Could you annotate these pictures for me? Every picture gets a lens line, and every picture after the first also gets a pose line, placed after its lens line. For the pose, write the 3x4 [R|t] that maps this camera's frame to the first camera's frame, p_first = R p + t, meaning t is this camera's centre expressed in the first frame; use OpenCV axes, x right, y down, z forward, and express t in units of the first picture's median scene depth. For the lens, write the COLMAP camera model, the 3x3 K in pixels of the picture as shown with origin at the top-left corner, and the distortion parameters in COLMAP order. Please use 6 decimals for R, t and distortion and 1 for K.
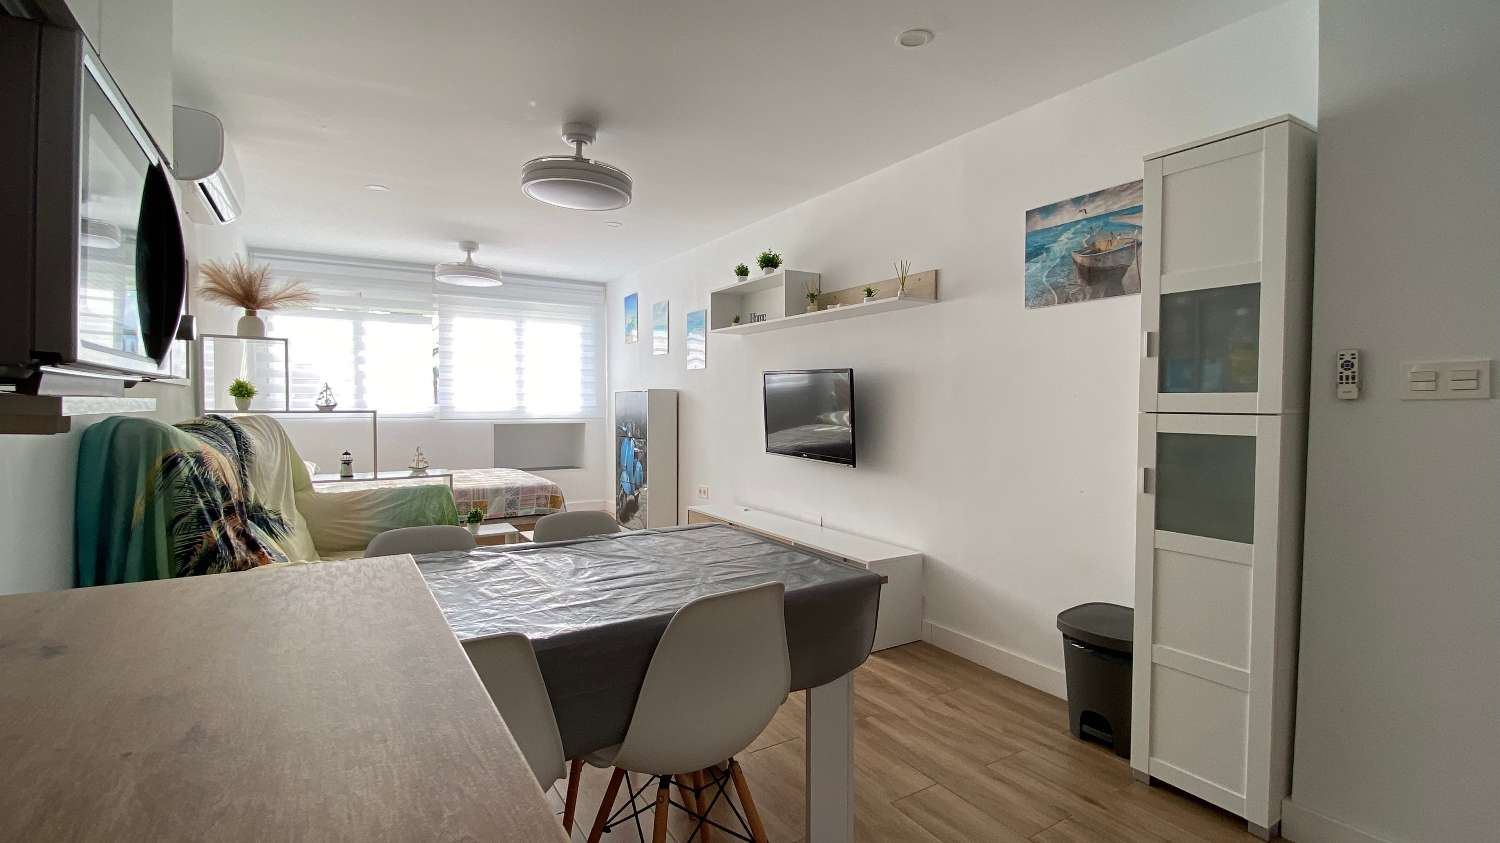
lens RADIAL K [[681.9, 0, 757.6], [0, 681.9, 419.6], [0, 0, 1]] dist [0.012865, -0.009031]
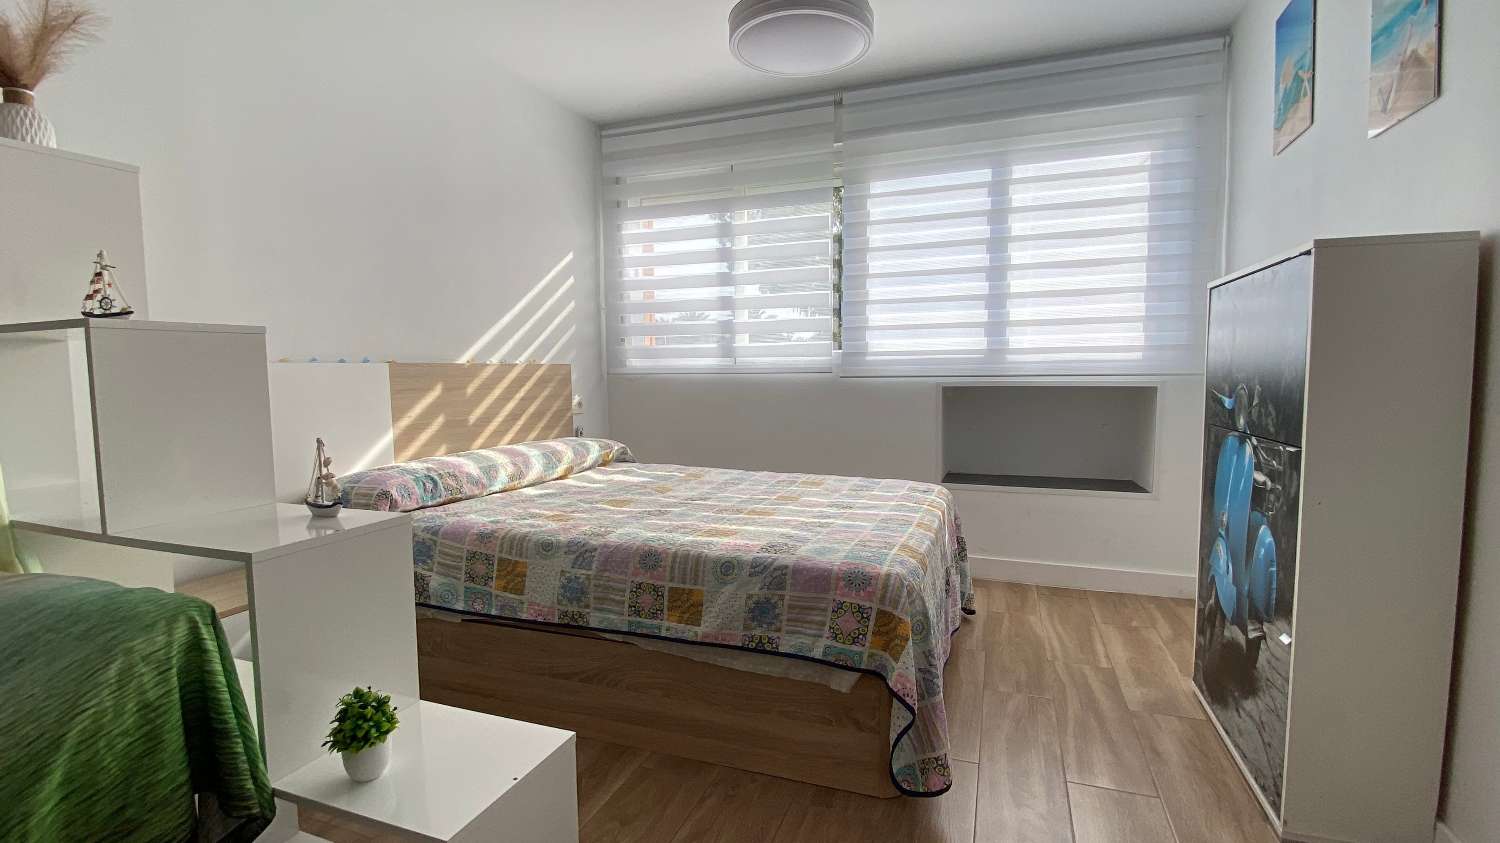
lens RADIAL K [[681.9, 0, 750.4], [0, 681.9, 413.3], [0, 0, 1]] dist [0.012865, -0.009031]
pose [[0.600139, 0.042253, -0.798779, -0.085649], [-0.011821, 0.998963, 0.043962, 0.008135], [0.799808, -0.016941, 0.600016, 0.709310]]
